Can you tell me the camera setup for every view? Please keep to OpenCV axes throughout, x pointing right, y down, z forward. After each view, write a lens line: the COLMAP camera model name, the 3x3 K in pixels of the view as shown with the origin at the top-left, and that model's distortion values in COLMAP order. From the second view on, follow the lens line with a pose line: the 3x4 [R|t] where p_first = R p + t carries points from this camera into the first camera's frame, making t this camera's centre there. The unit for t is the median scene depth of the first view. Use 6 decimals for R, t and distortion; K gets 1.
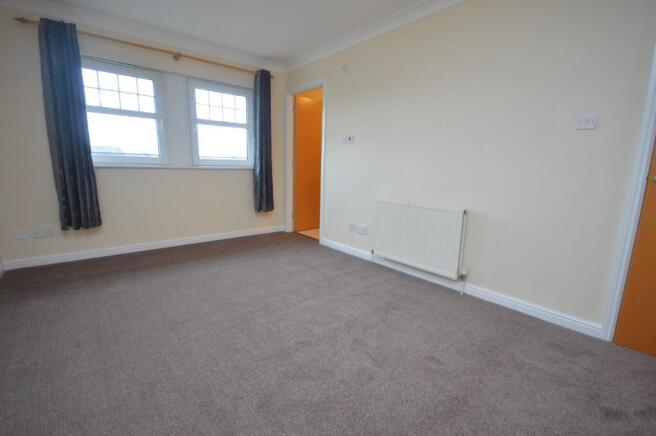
lens RADIAL K [[293.6, 0, 324.4], [0, 293.6, 219.3], [0, 0, 1]] dist [0.003106, -0.006936]
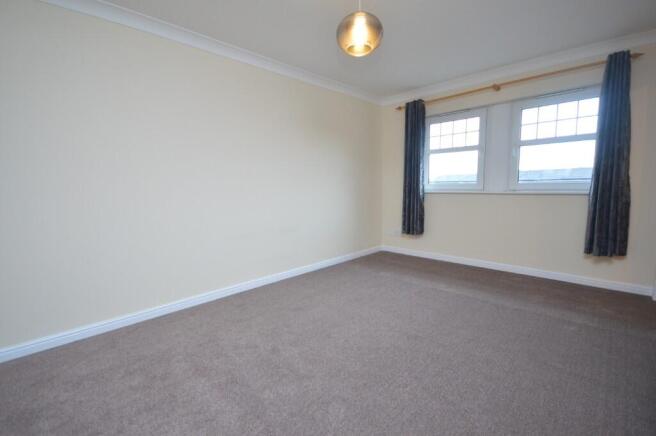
lens RADIAL K [[289.7, 0, 328.0], [0, 289.7, 218.0], [0, 0, 1]] dist [-0.001364, -0.007781]
pose [[0.094093, 0.071828, -0.992969, 0.511394], [-0.170422, 0.983834, 0.055018, -0.052491], [0.980868, 0.164047, 0.104812, 0.386816]]
